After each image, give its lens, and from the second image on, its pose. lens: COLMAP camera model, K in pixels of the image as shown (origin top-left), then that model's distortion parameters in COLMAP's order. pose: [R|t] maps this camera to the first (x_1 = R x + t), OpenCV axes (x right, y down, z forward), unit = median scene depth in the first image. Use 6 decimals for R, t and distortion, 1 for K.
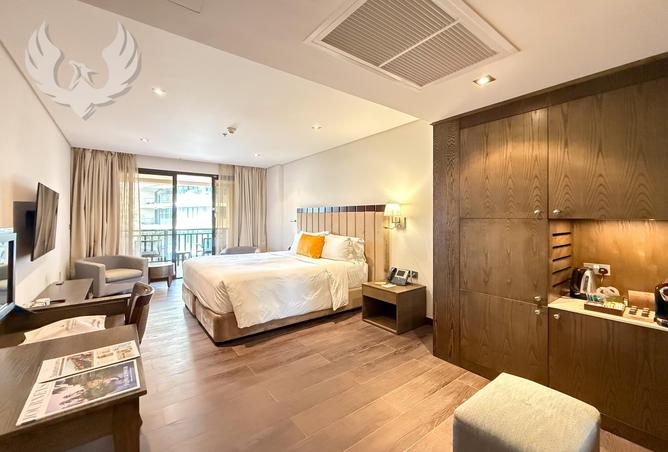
lens RADIAL K [[289.7, 0, 380.7], [0, 289.7, 216.1], [0, 0, 1]] dist [0.000325, 0.000612]
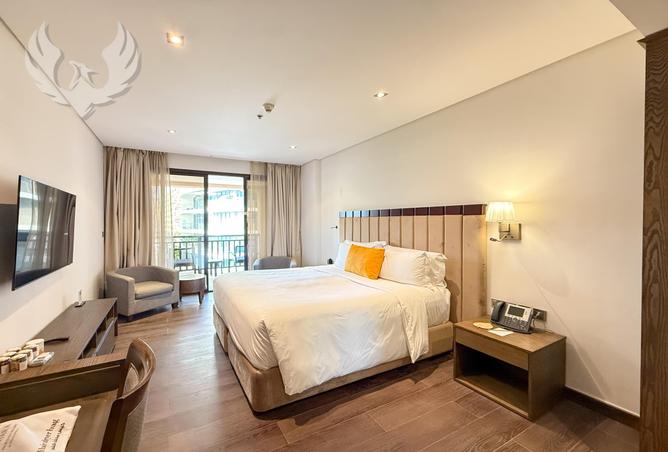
lens RADIAL K [[289.7, 0, 333.8], [0, 289.7, 223.1], [0, 0, 1]] dist [0.000325, 0.000612]
pose [[0.976070, -0.001200, -0.217454, -0.172276], [0.003394, 0.999947, 0.009716, -0.004347], [0.217431, -0.010222, 0.976022, 0.275836]]
